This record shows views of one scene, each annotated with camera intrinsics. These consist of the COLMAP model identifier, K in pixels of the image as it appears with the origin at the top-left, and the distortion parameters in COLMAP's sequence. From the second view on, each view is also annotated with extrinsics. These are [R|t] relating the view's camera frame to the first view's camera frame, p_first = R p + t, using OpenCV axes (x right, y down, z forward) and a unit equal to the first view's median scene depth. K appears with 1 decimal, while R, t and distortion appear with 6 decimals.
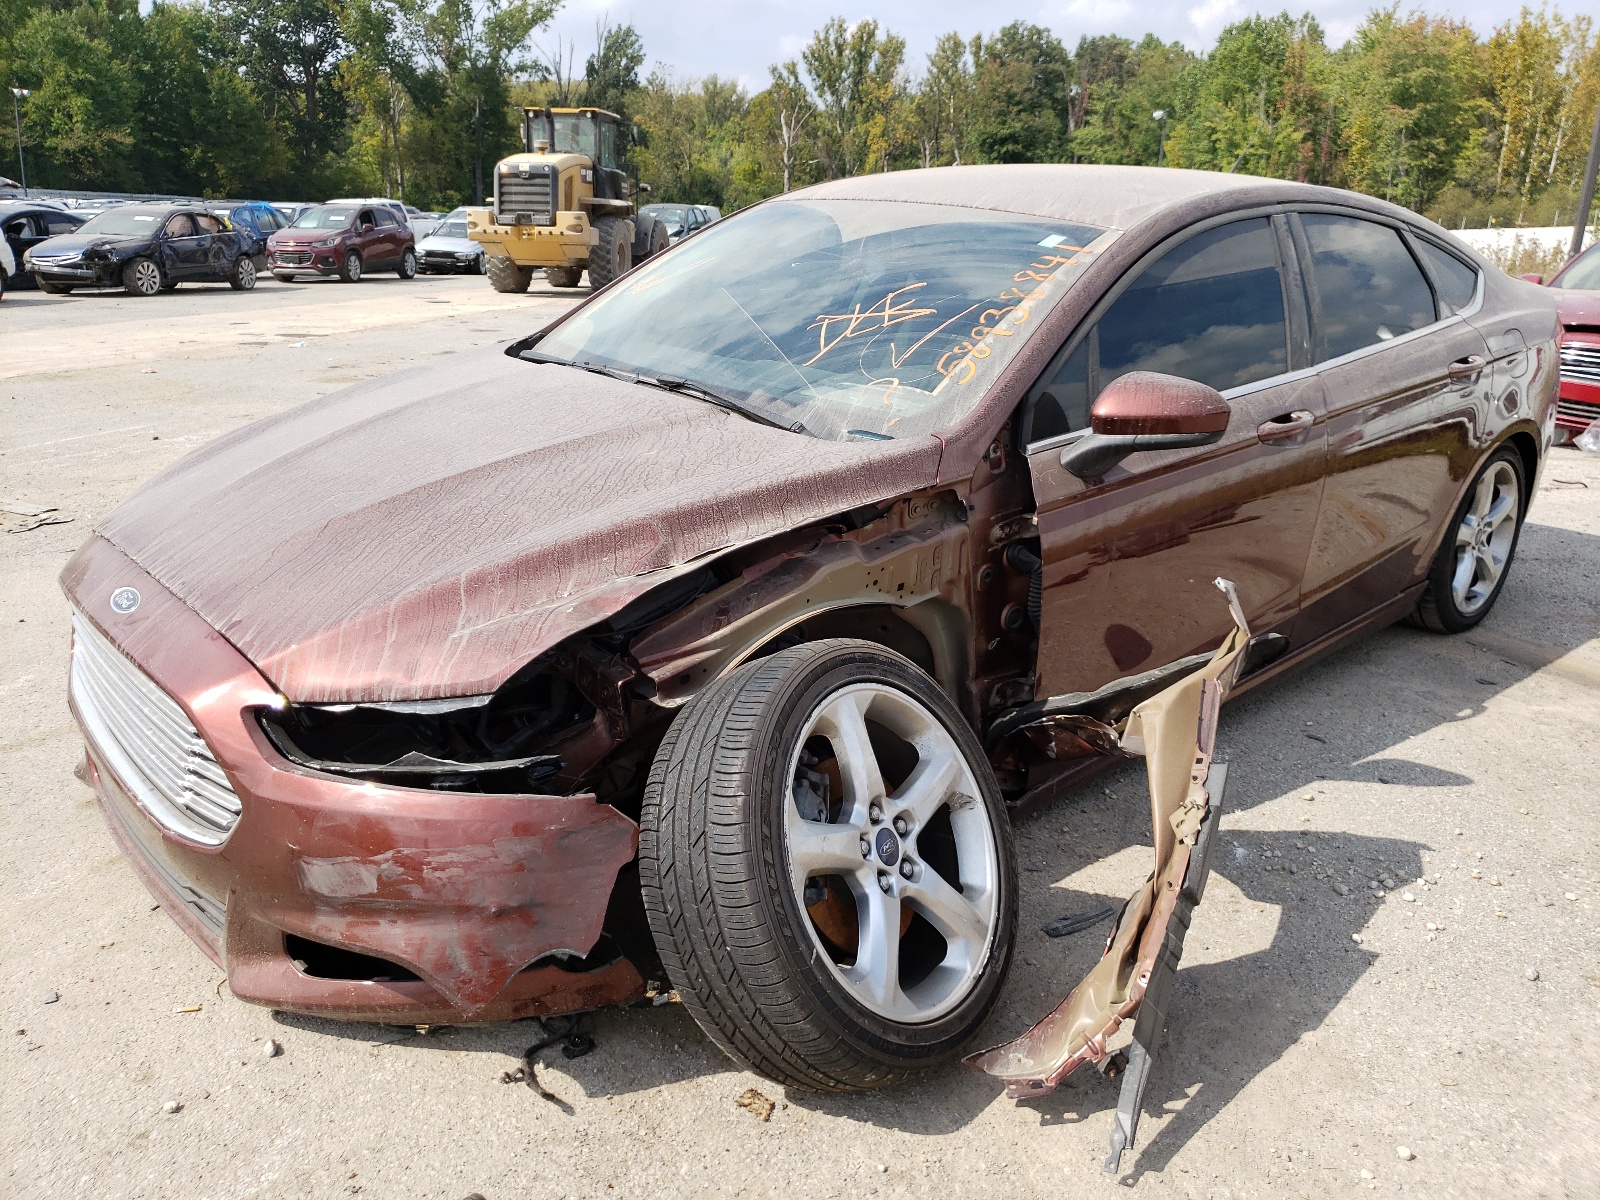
lens RADIAL K [[1166.3, 0, 800.0], [0, 1166.3, 600.0], [0, 0, 1]] dist [0.030187, -0.003239]
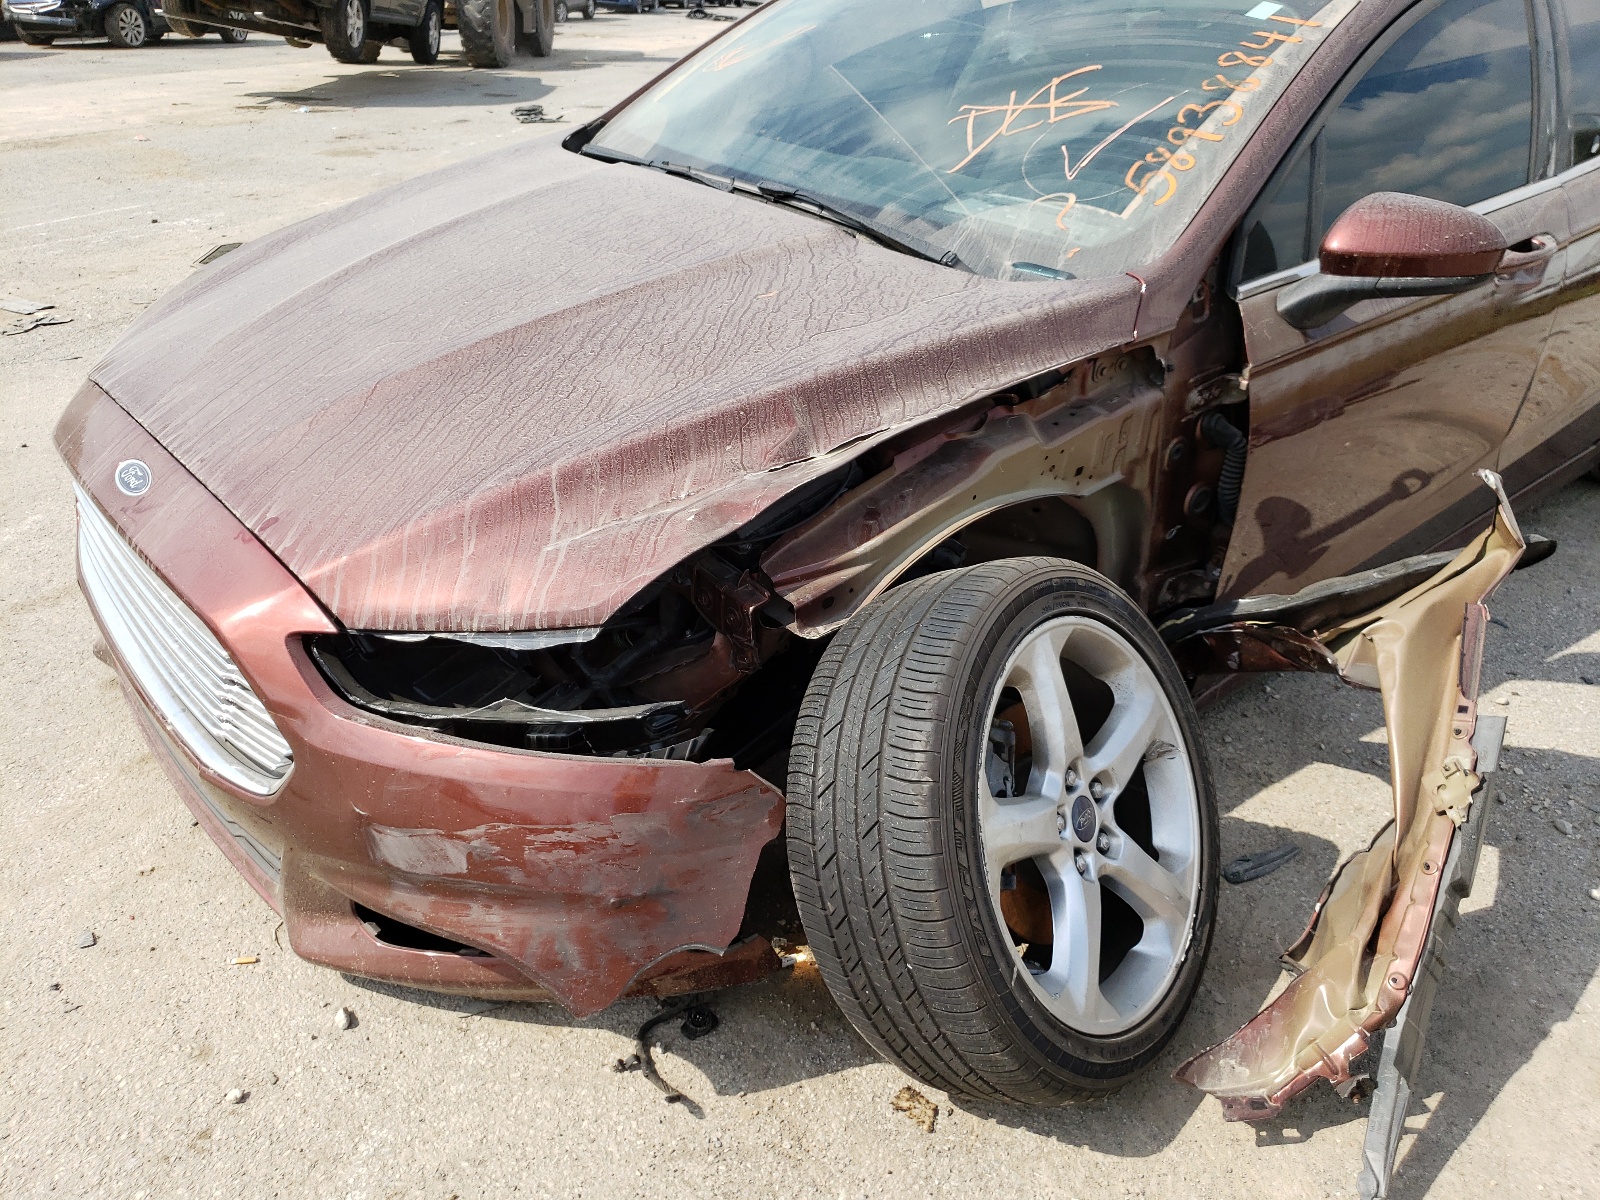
lens RADIAL K [[1189.0, 0, 800.0], [0, 1189.0, 600.0], [0, 0, 1]] dist [0.020546, -0.001755]
pose [[0.999621, 0.020595, -0.018246, -0.107297], [-0.017124, 0.984717, 0.173320, -0.075313], [0.021537, -0.172942, 0.984696, 0.202815]]
